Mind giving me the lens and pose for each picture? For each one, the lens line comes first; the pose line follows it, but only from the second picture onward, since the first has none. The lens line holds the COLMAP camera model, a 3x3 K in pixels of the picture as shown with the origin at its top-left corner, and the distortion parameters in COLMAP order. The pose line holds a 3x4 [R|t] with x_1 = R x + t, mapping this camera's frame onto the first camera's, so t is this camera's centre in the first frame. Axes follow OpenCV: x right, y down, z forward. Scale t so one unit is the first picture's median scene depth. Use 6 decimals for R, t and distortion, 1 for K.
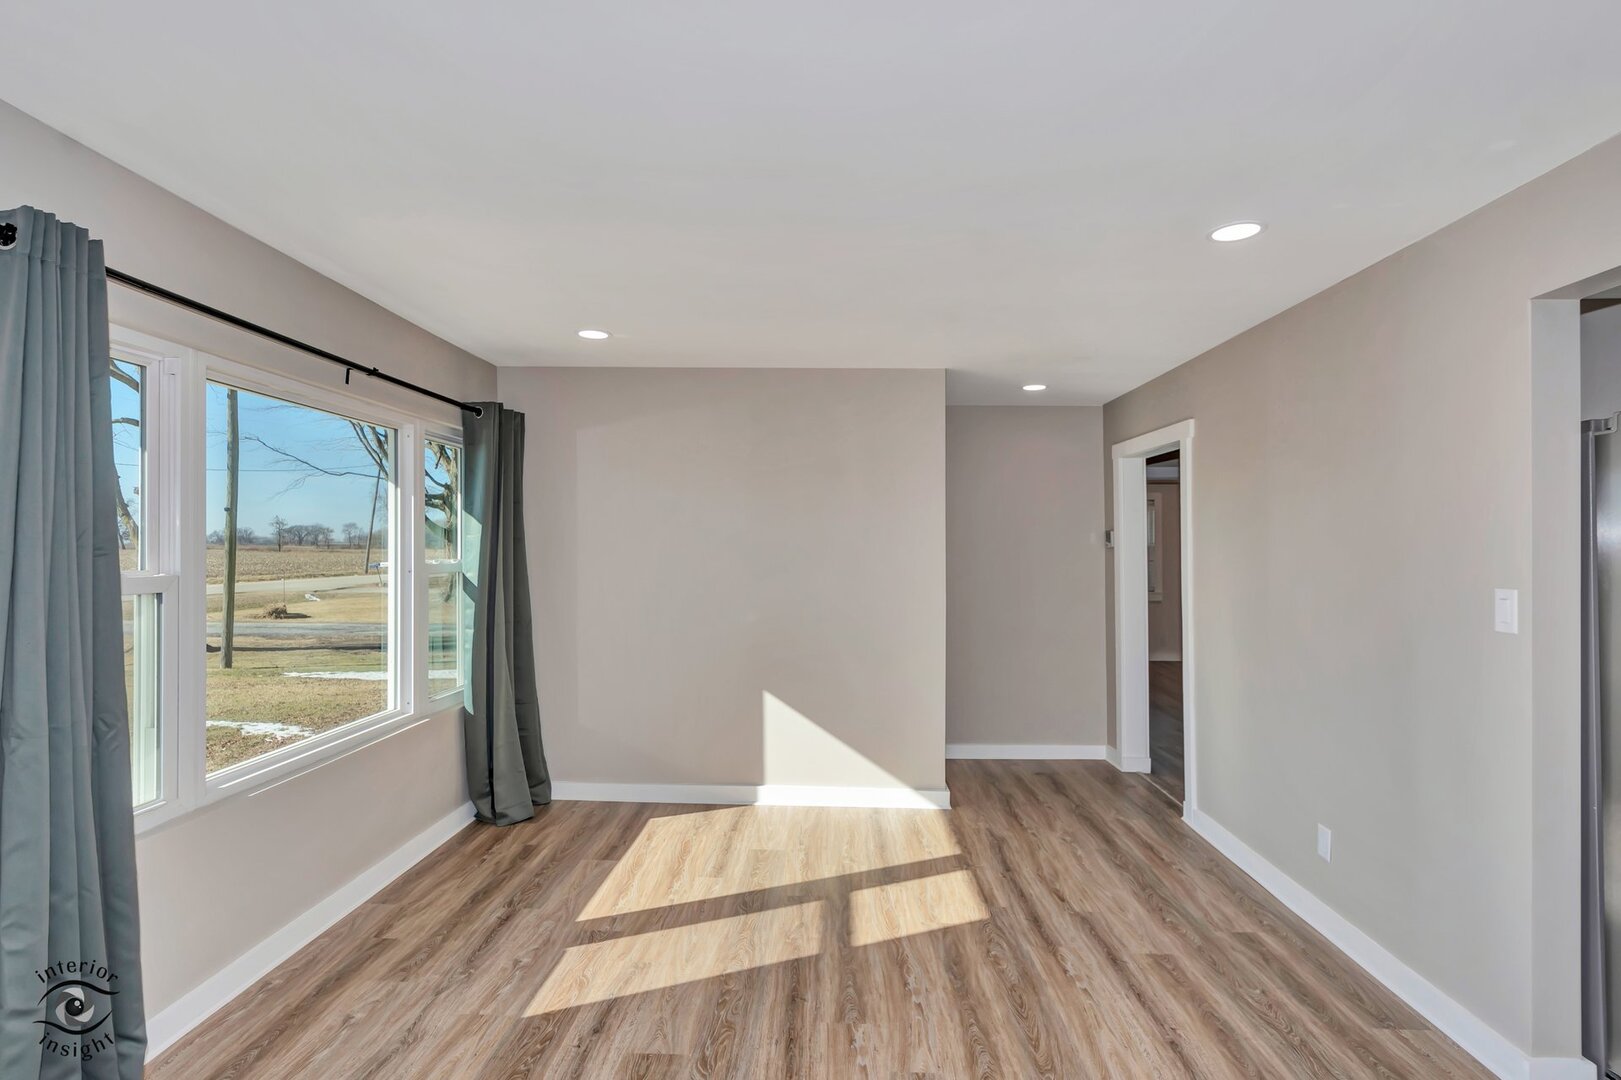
lens RADIAL K [[836.4, 0, 801.8], [0, 836.4, 544.5], [0, 0, 1]] dist [0.003644, -0.002176]
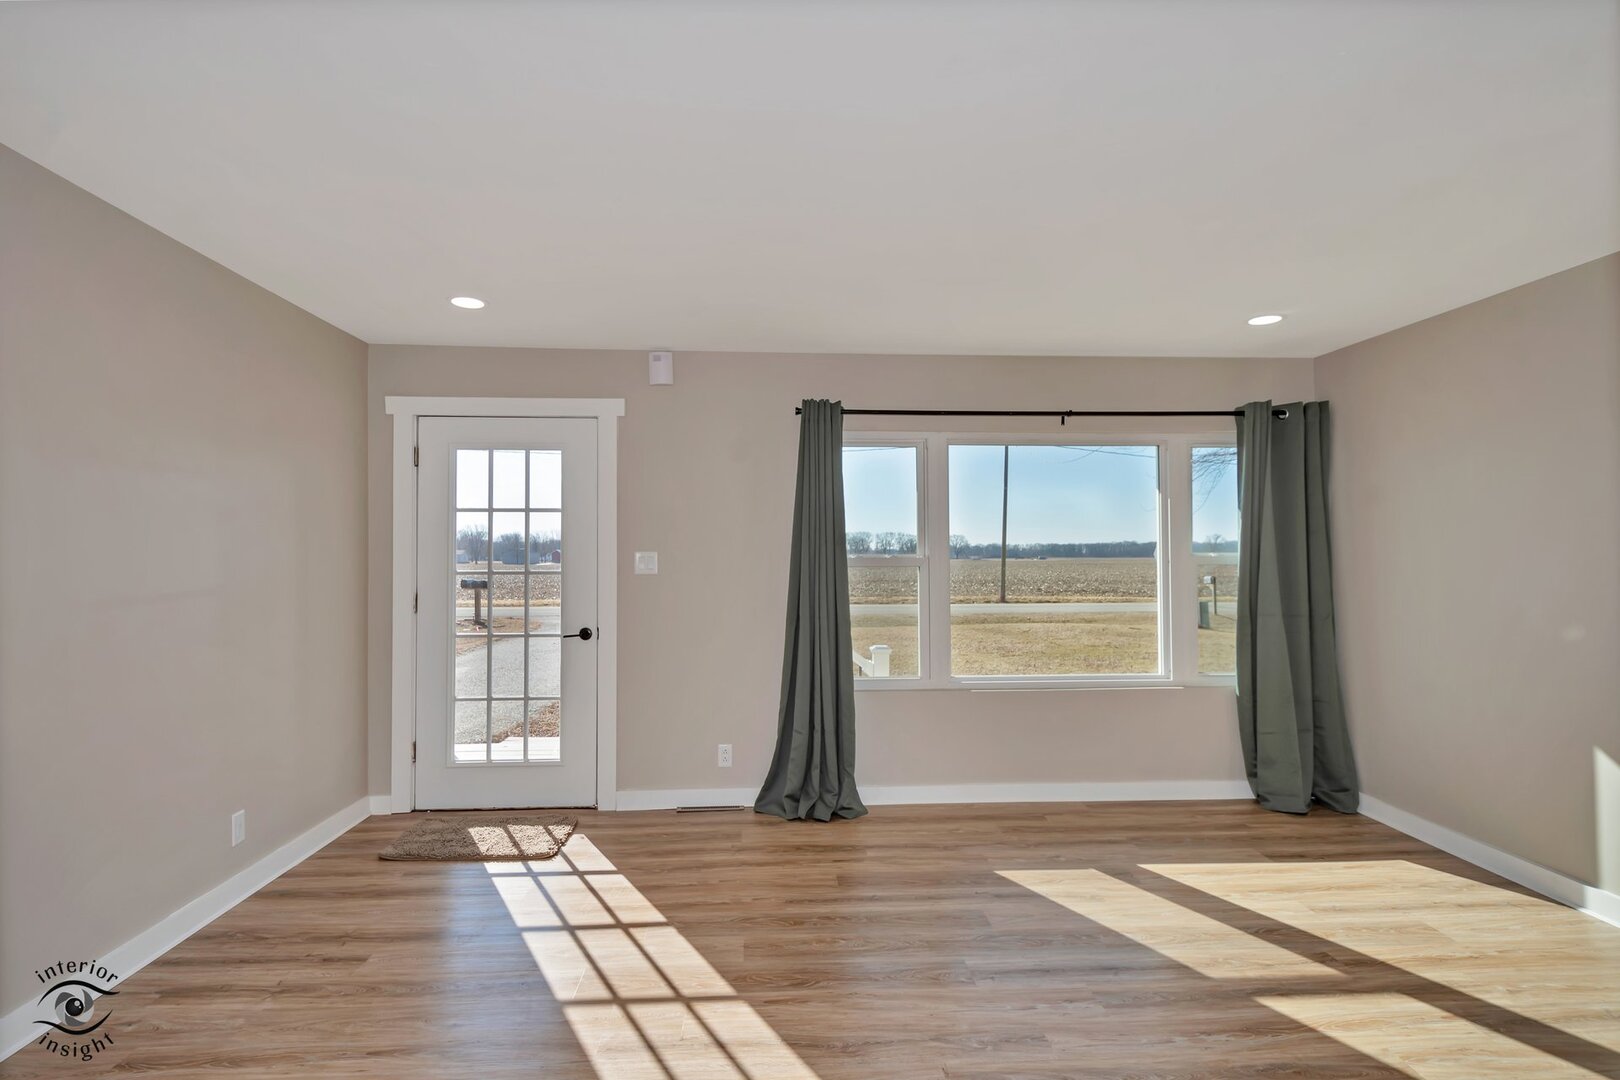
lens RADIAL K [[835.9, 0, 809.2], [0, 835.9, 540.6], [0, 0, 1]] dist [0.003644, -0.002176]
pose [[0.104057, -0.012195, -0.994497, 0.779260], [0.004694, 0.999920, -0.011770, 0.013390], [0.994560, -0.003444, 0.104106, 0.401784]]
